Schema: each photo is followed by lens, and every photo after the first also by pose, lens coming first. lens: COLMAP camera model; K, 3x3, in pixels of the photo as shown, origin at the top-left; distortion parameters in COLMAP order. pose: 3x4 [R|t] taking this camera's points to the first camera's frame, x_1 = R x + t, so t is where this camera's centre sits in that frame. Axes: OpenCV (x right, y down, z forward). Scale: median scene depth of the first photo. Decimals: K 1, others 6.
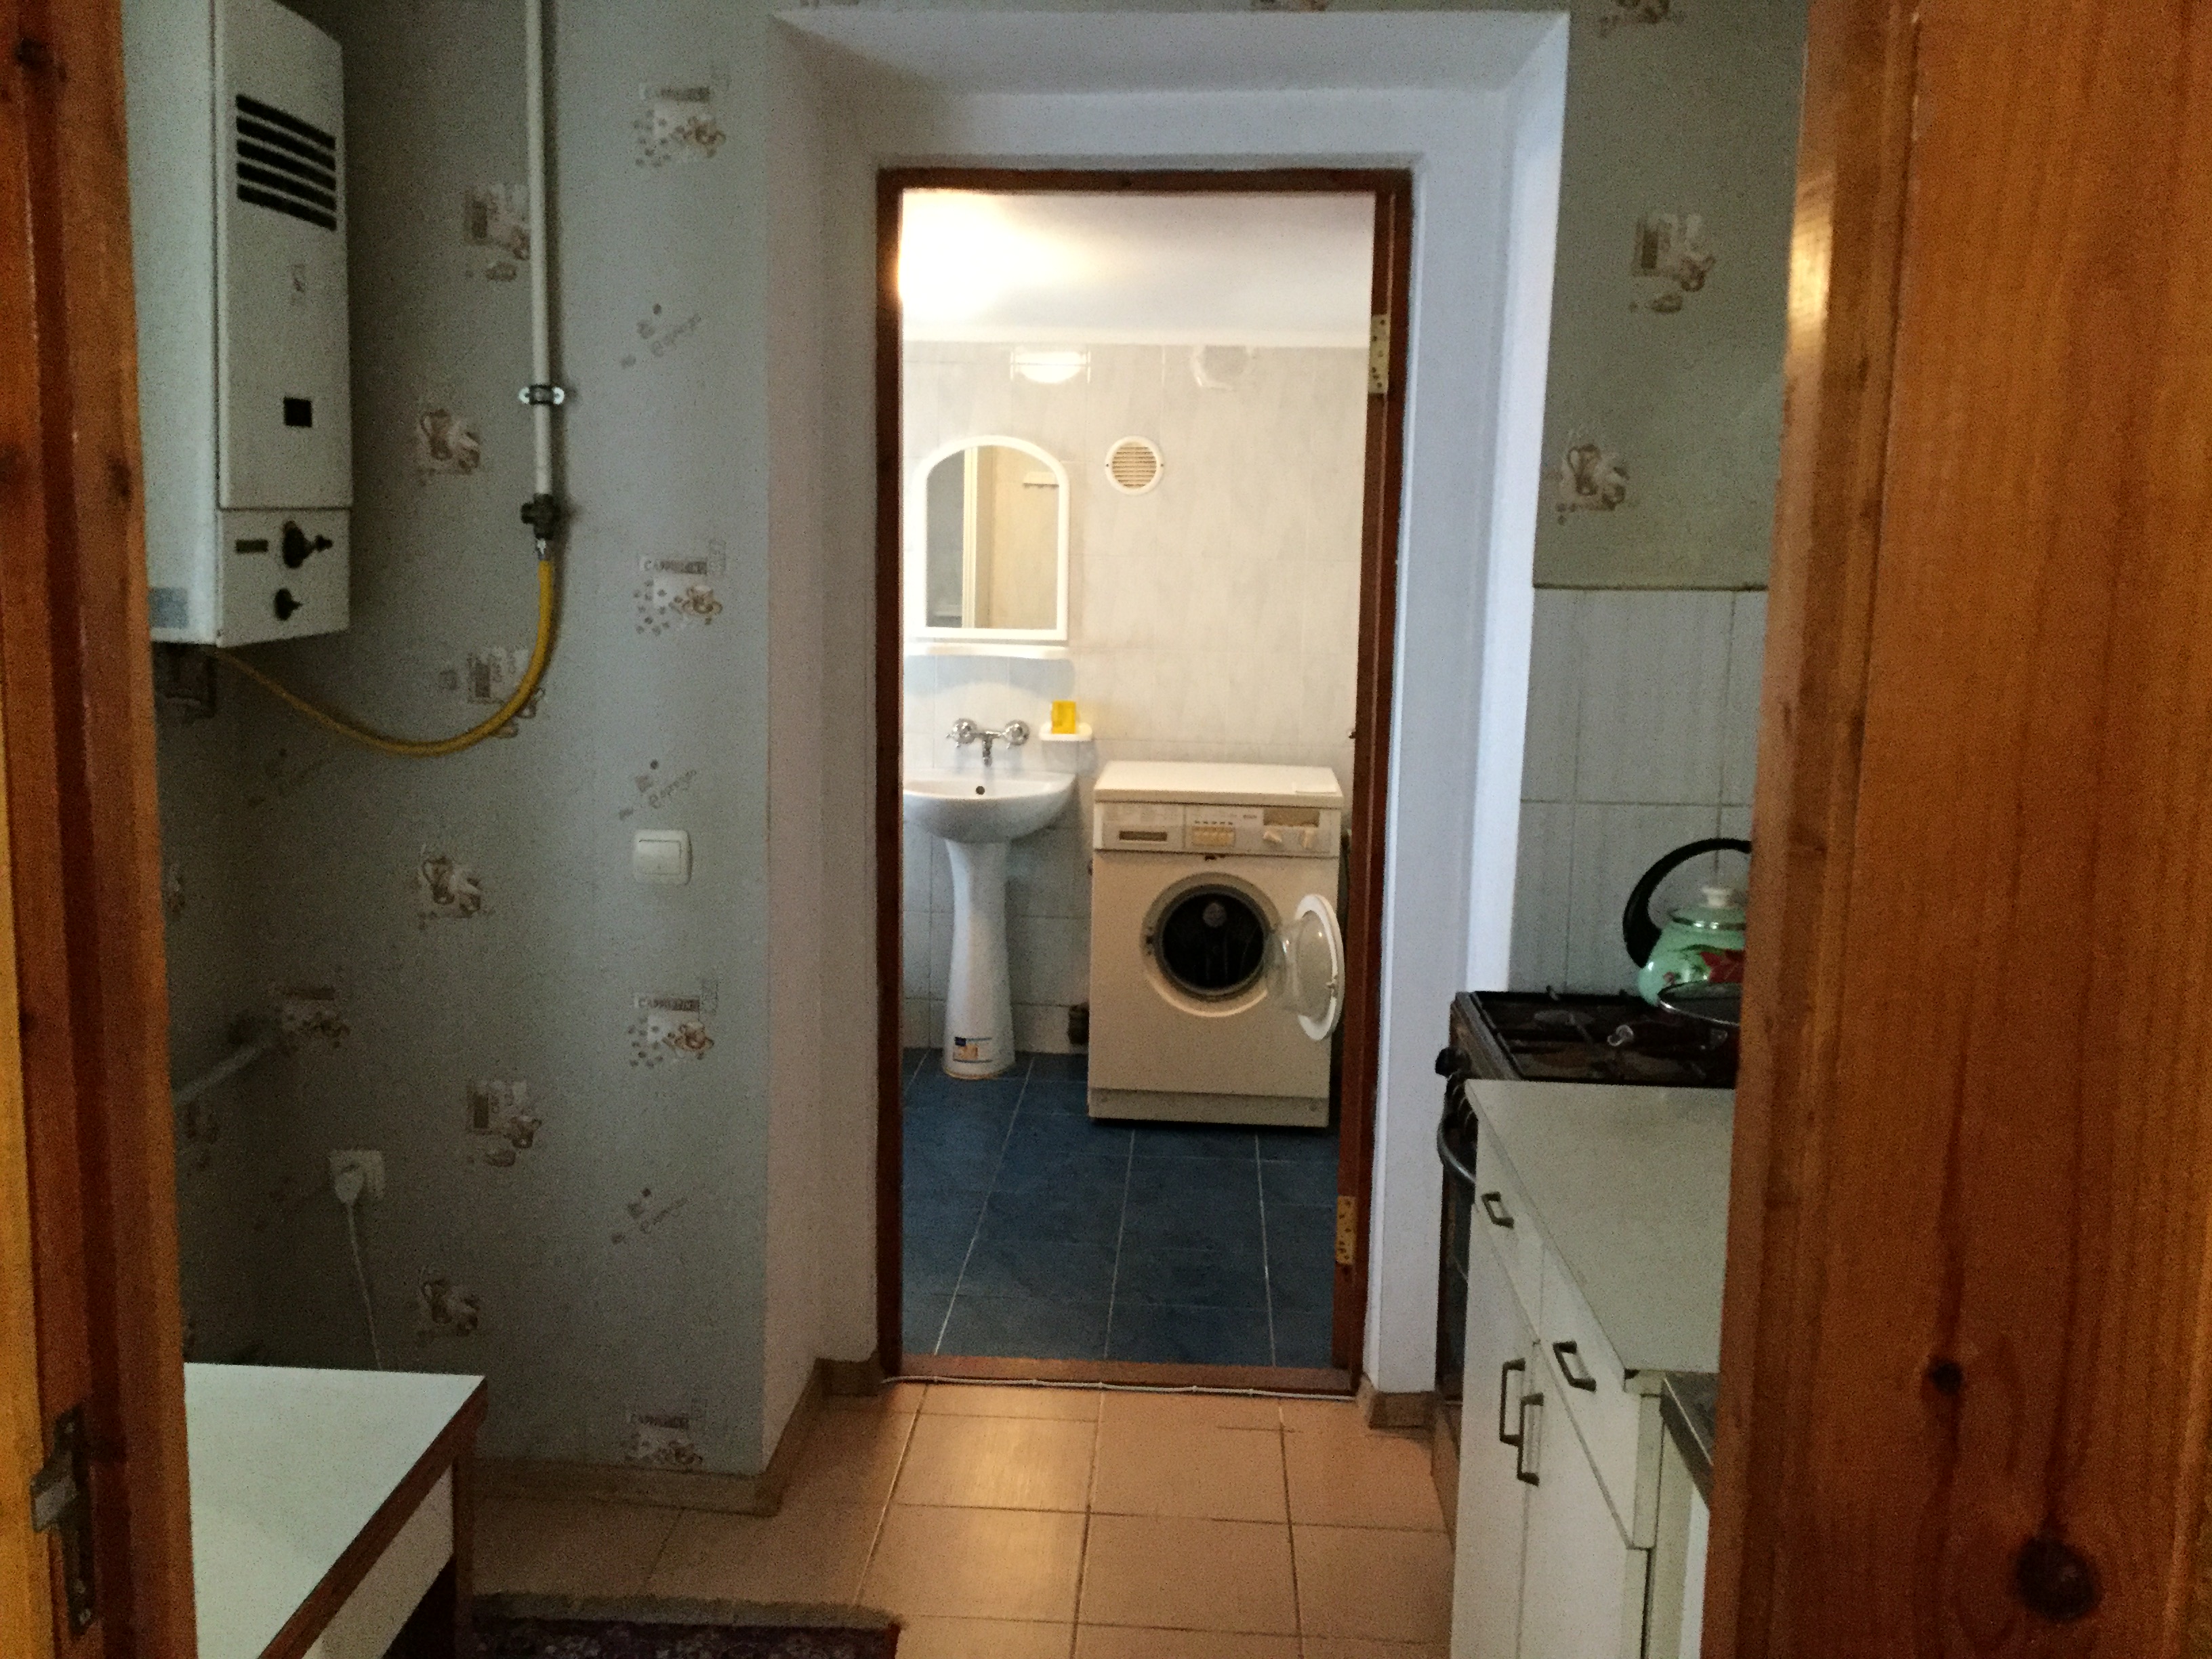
lens RADIAL K [[2008.0, 0, 1098.3], [0, 2008.0, 816.4], [0, 0, 1]] dist [0.101223, -0.161524]
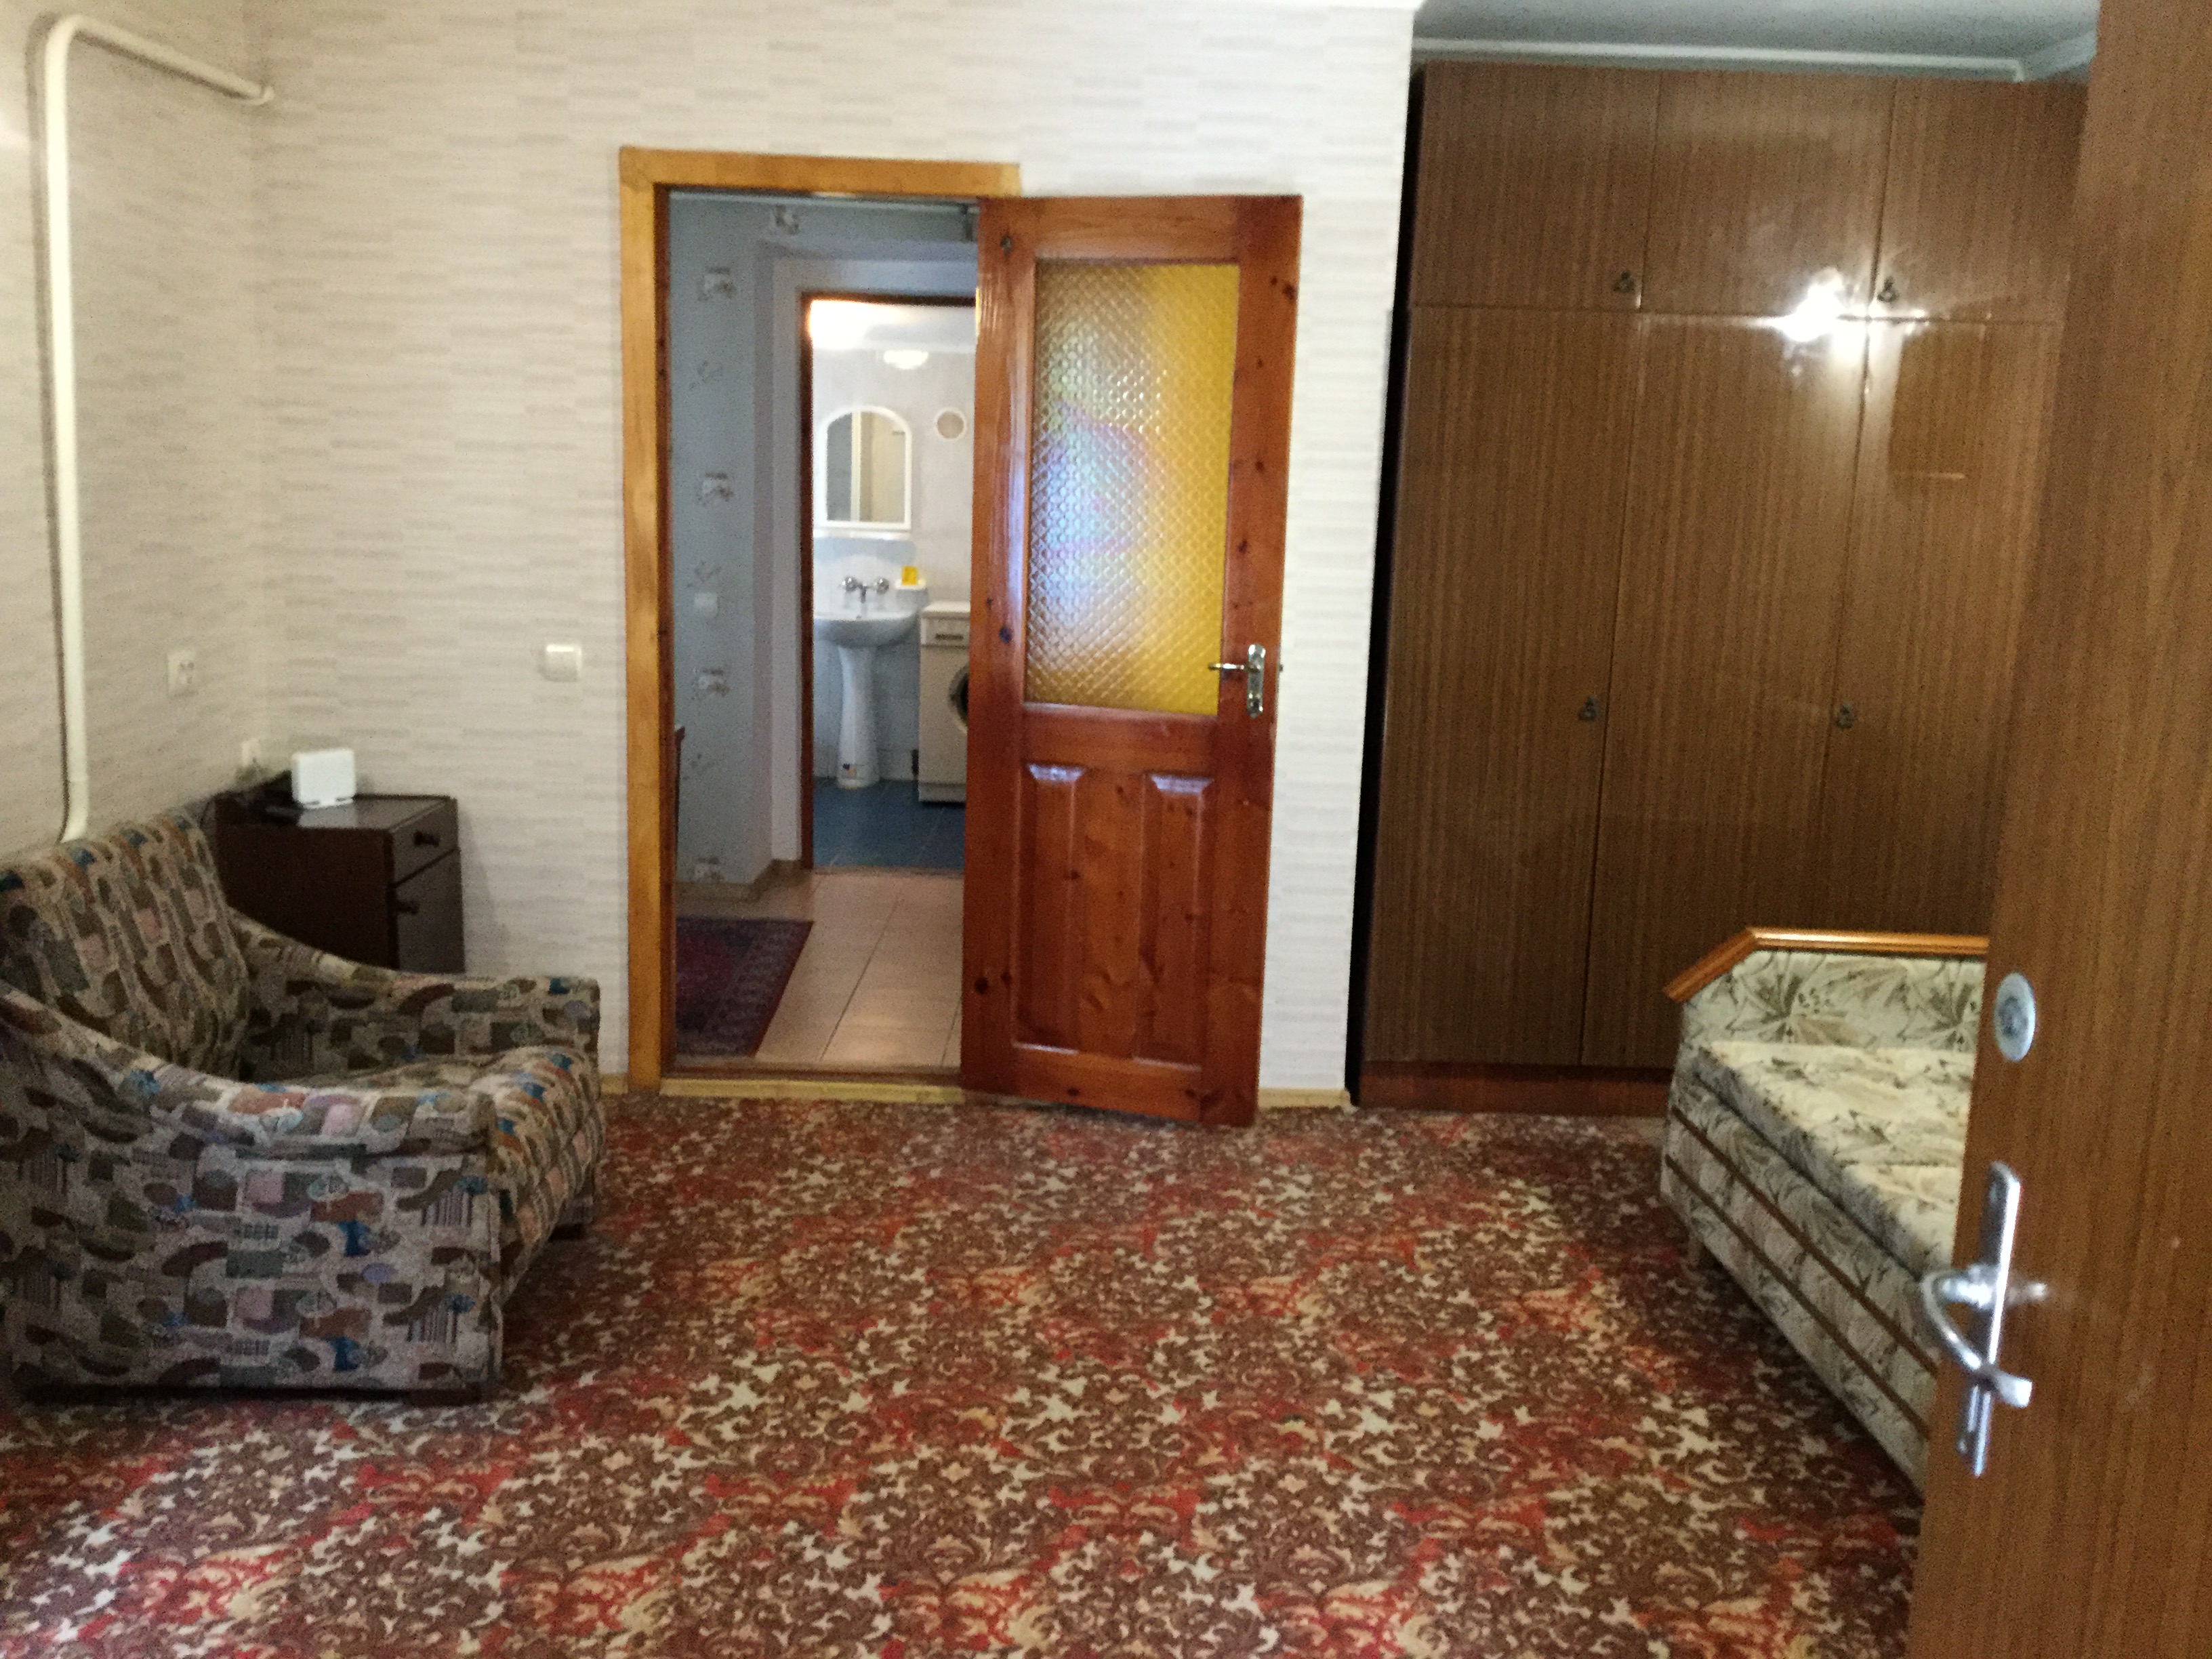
lens RADIAL K [[2008.0, 0, 1098.3], [0, 2008.0, 816.4], [0, 0, 1]] dist [0.101223, -0.161524]
pose [[0.998989, 0.001433, 0.044936, 0.067464], [-0.002716, 0.999590, 0.028496, 0.106559], [-0.044877, -0.028589, 0.998583, -0.715159]]
